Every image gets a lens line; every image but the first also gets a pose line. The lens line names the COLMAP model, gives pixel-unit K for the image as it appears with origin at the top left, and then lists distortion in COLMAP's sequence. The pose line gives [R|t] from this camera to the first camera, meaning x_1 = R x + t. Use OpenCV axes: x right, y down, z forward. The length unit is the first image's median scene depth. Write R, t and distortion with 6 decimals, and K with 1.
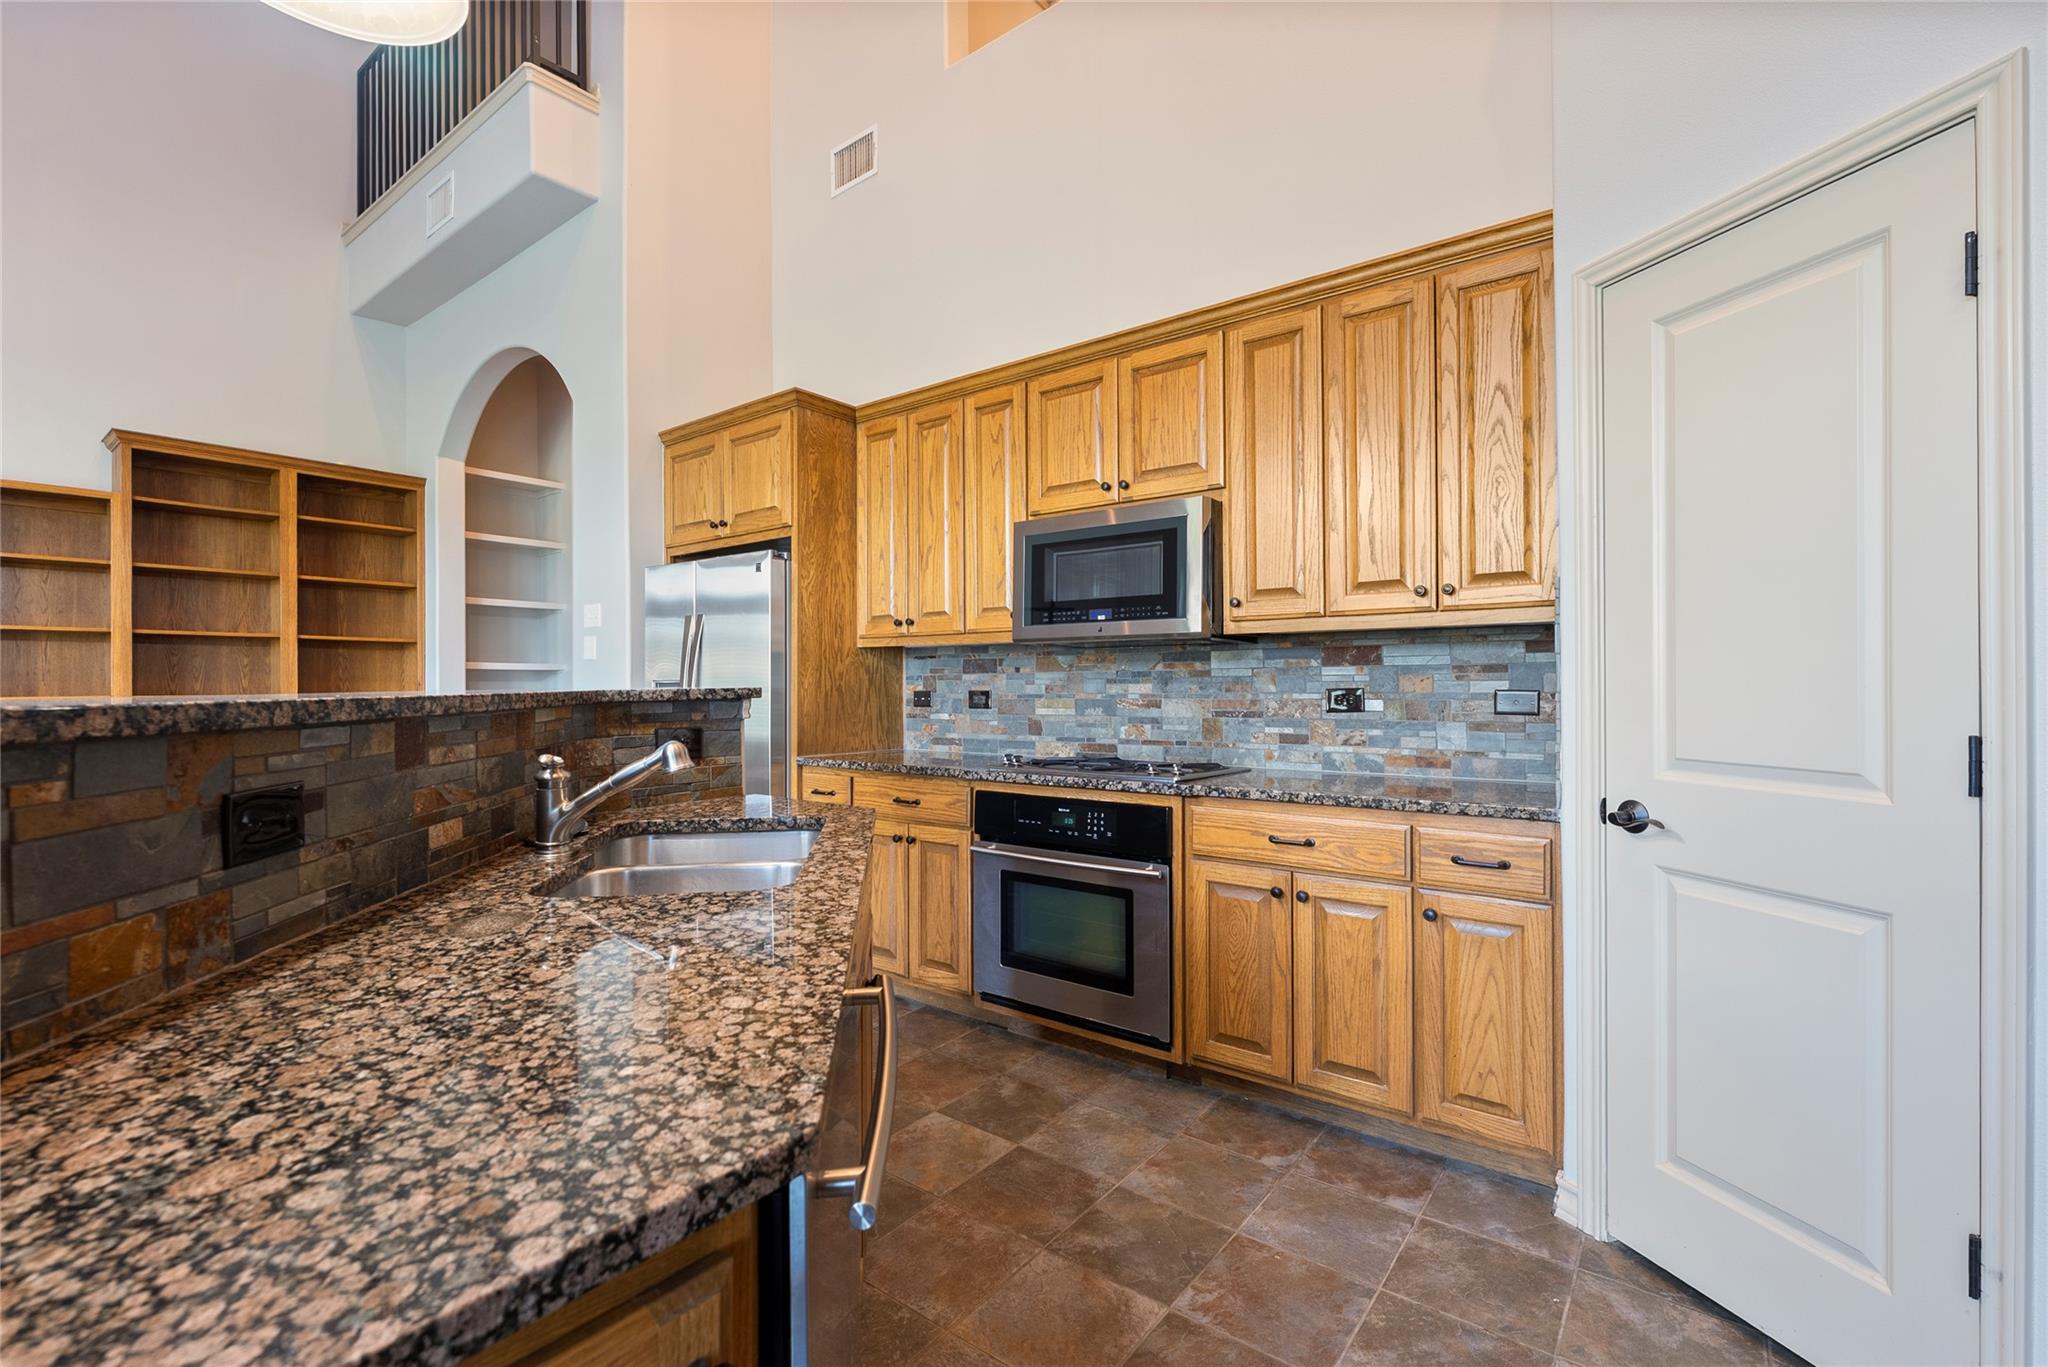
lens RADIAL K [[882.3, 0, 1013.5], [0, 882.3, 684.2], [0, 0, 1]] dist [-0.003000, 0.000349]
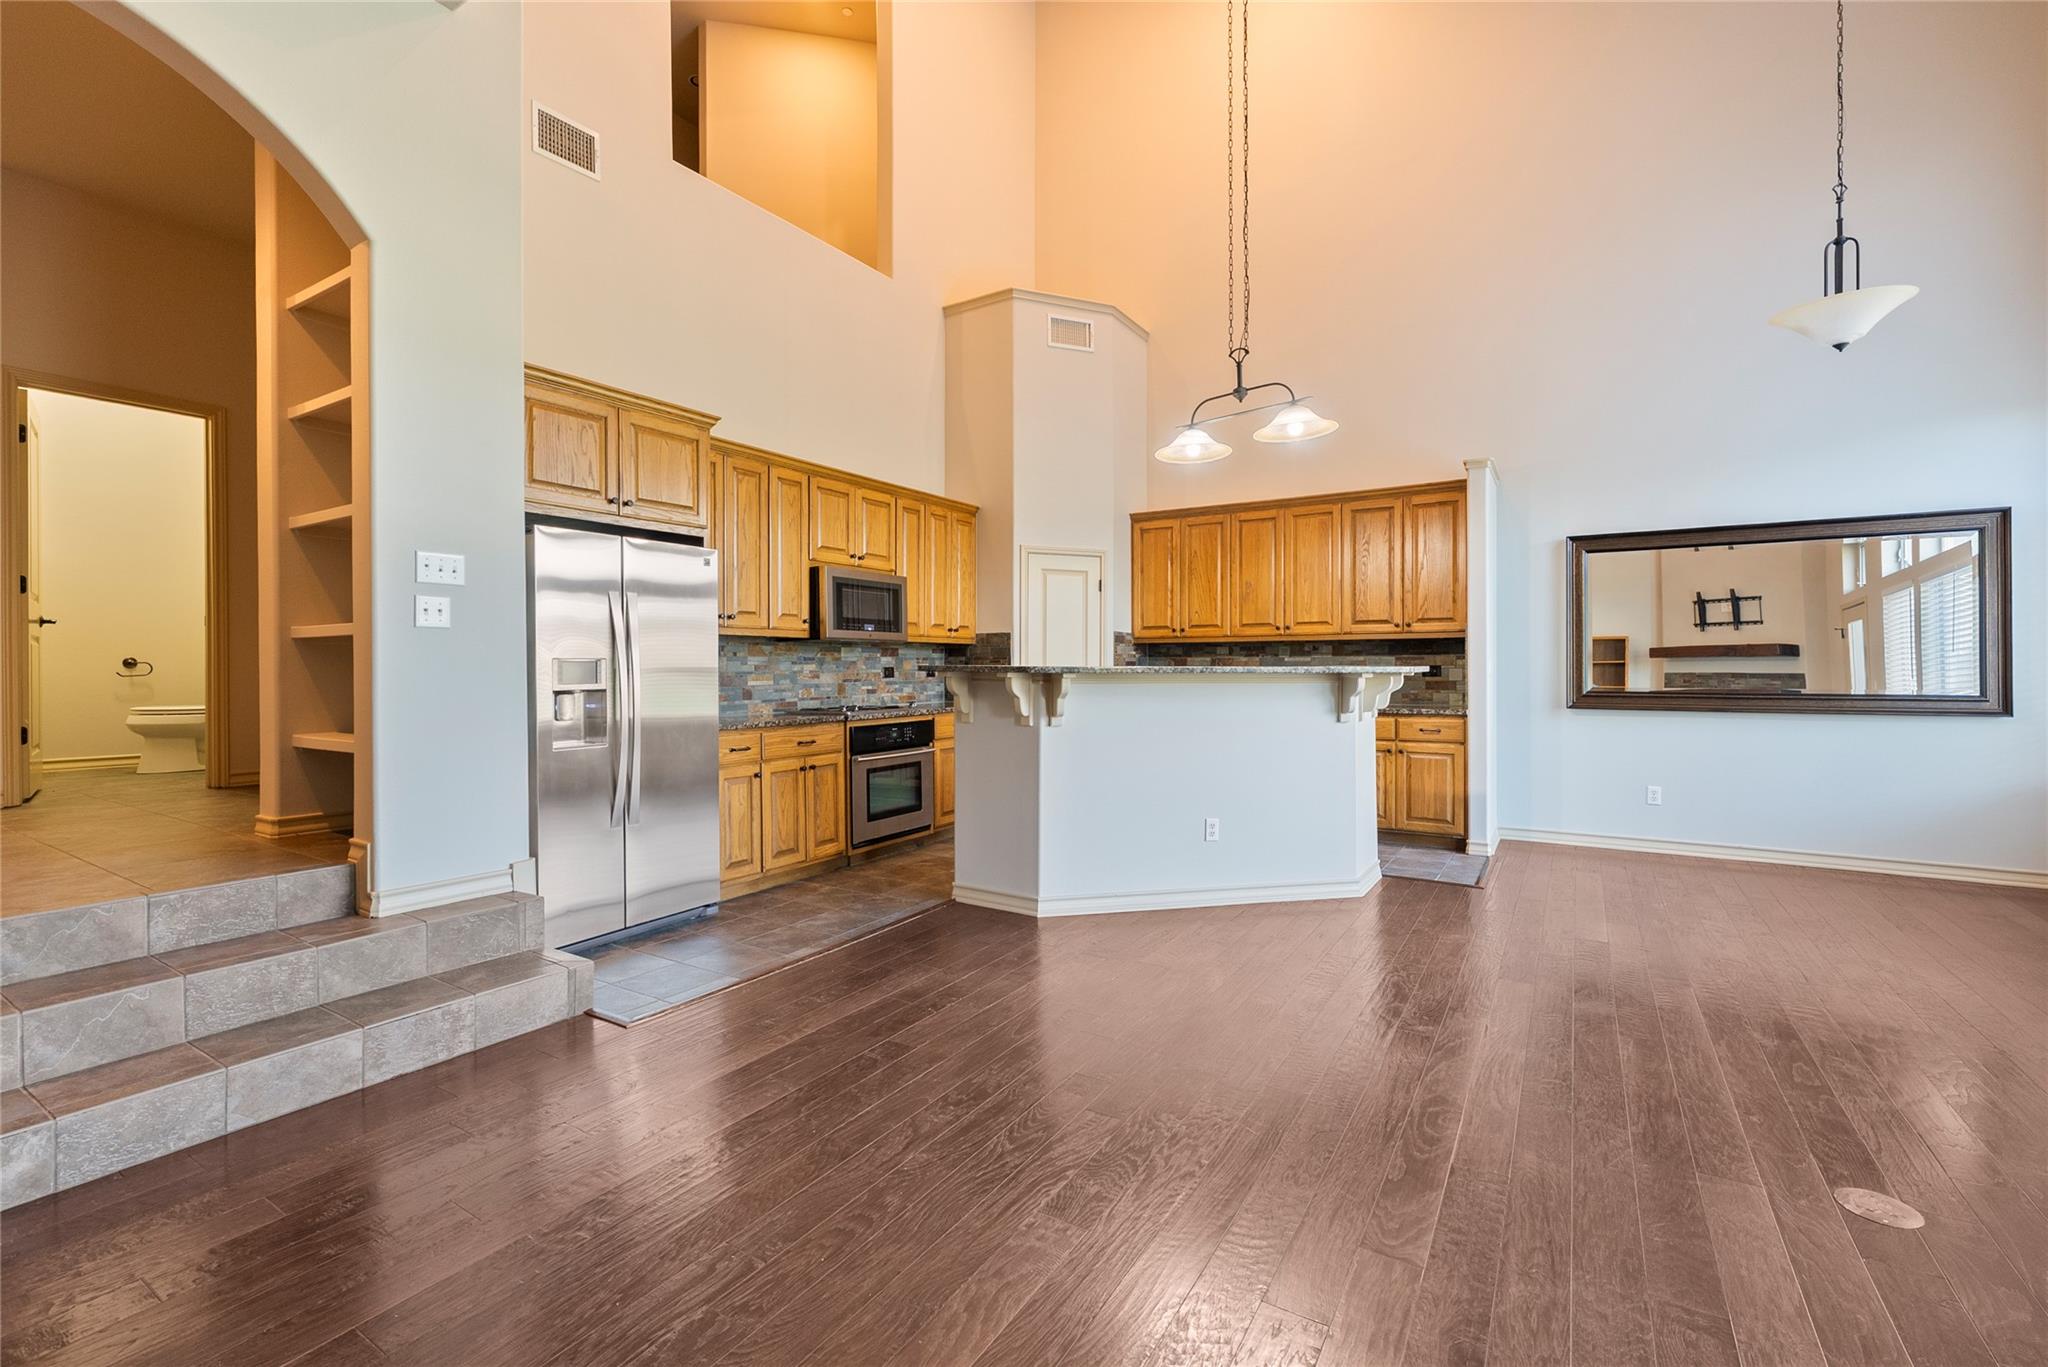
lens RADIAL K [[882.3, 0, 1029.0], [0, 882.3, 671.1], [0, 0, 1]] dist [-0.003000, 0.000349]
pose [[-0.099162, -0.002508, 0.995068, -1.851751], [0.001599, 0.999995, 0.002680, 0.009724], [-0.995070, 0.001857, -0.099157, 0.871757]]
